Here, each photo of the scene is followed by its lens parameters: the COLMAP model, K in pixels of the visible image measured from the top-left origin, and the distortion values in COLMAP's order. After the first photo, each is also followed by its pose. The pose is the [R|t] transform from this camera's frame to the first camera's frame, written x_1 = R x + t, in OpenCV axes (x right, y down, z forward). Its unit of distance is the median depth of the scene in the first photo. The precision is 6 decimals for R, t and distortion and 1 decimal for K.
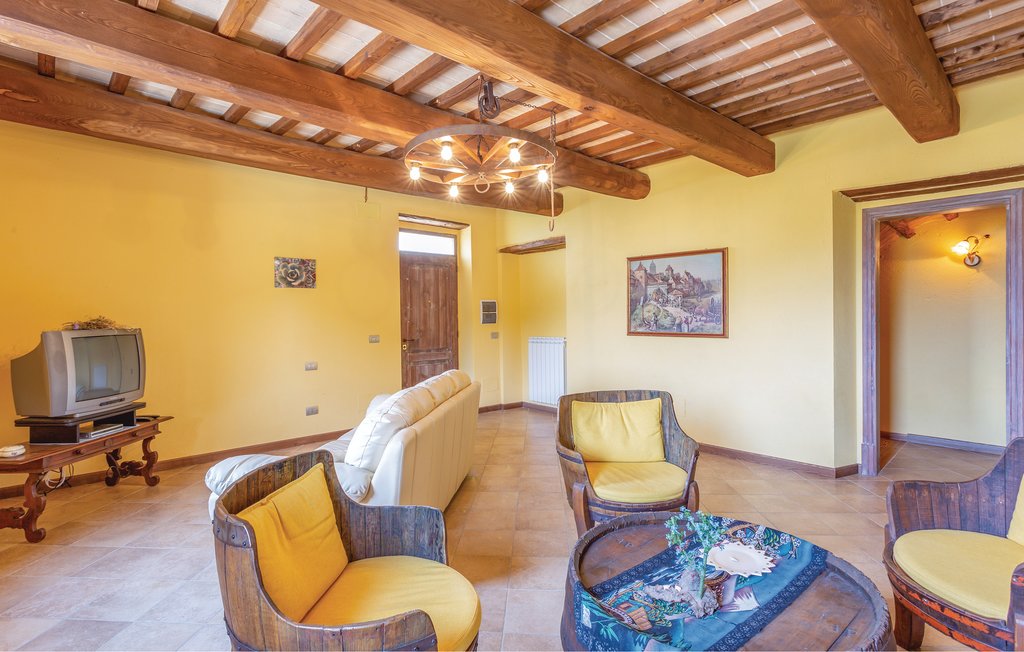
lens RADIAL K [[498.2, 0, 514.8], [0, 498.2, 321.2], [0, 0, 1]] dist [0.004645, 0.000566]
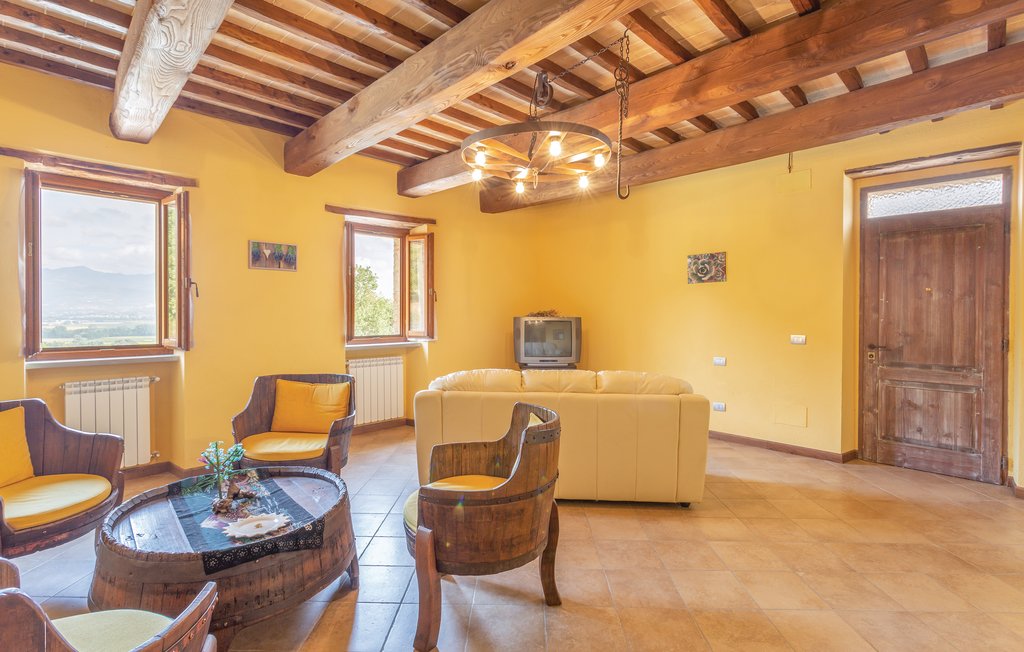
lens RADIAL K [[498.2, 0, 514.8], [0, 498.2, 321.2], [0, 0, 1]] dist [0.004645, 0.000566]
pose [[0.021438, 0.026970, -0.999406, 0.558097], [-0.018202, 0.999481, 0.026581, -0.007813], [0.999604, 0.017621, 0.021918, 0.569830]]
